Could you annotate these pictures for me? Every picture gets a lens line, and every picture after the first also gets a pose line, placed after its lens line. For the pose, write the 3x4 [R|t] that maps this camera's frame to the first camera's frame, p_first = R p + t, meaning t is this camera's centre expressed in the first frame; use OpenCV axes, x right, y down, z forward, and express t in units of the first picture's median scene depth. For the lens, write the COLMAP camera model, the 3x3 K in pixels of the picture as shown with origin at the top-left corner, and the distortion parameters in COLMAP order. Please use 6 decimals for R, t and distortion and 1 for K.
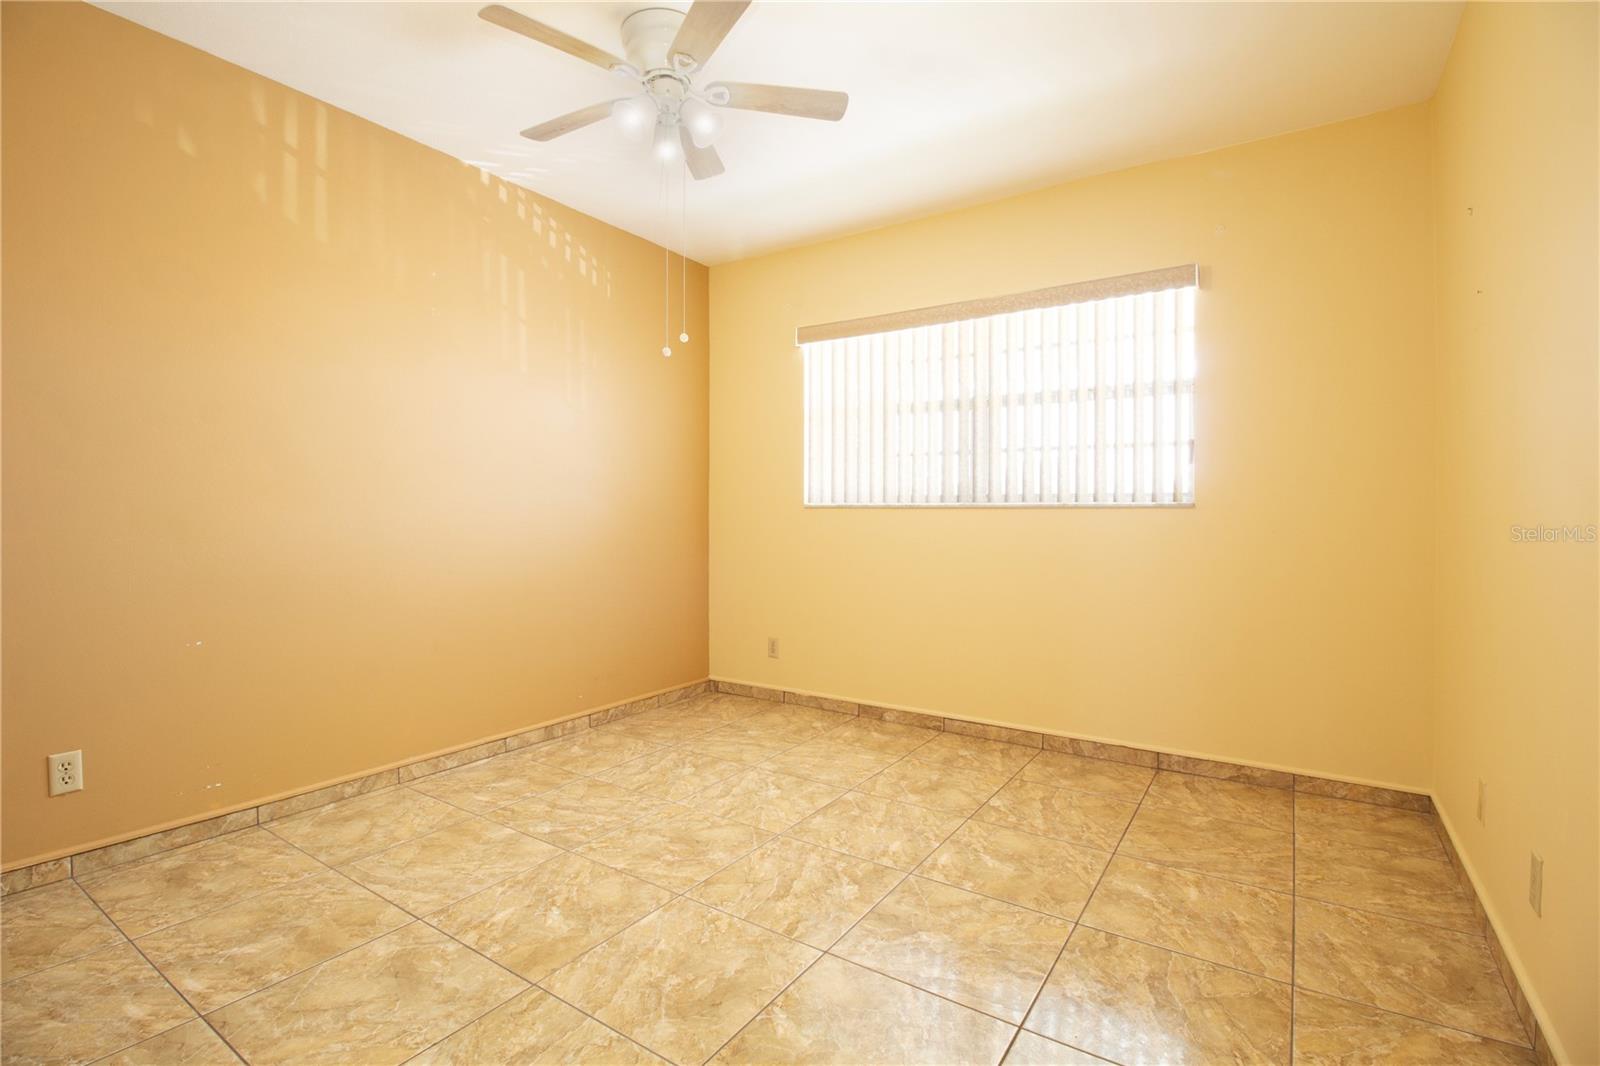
lens RADIAL K [[738.7, 0, 803.3], [0, 738.7, 519.0], [0, 0, 1]] dist [0.001570, -0.014567]
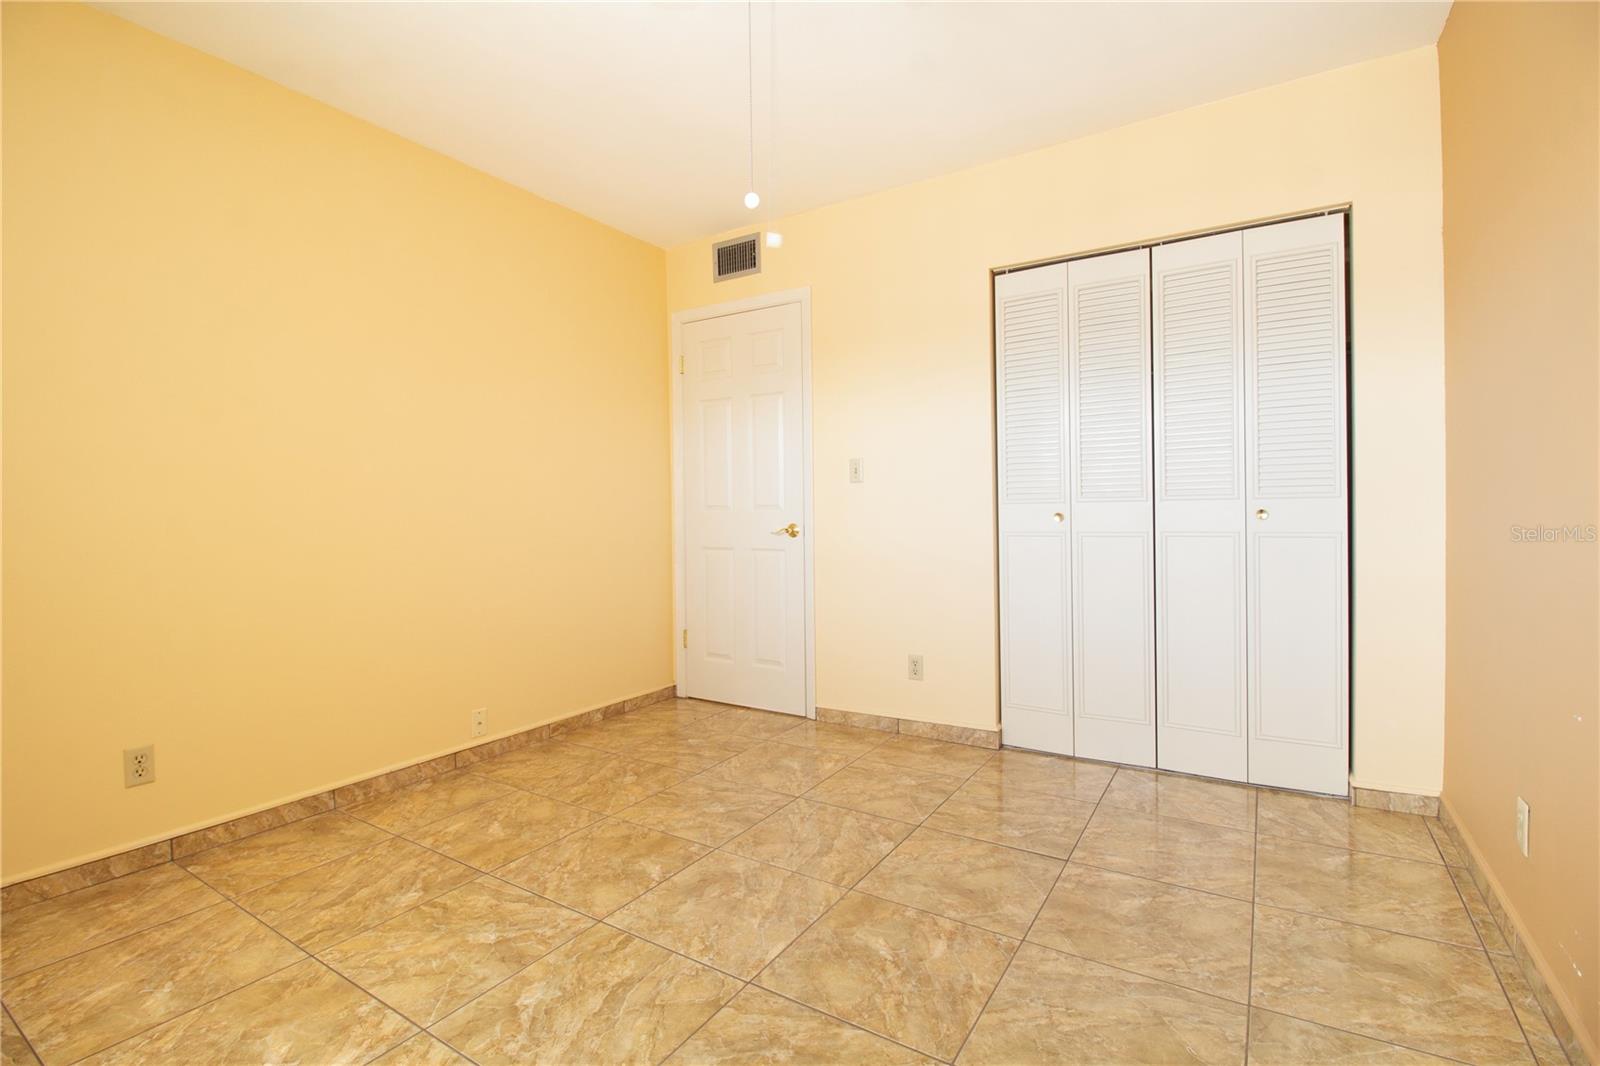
lens RADIAL K [[738.7, 0, 803.3], [0, 738.7, 519.0], [0, 0, 1]] dist [0.001570, -0.014567]
pose [[-0.999666, 0.007705, -0.024649, -0.227830], [0.007298, 0.999836, 0.016560, -0.008415], [0.024773, 0.016375, -0.999559, 1.946907]]
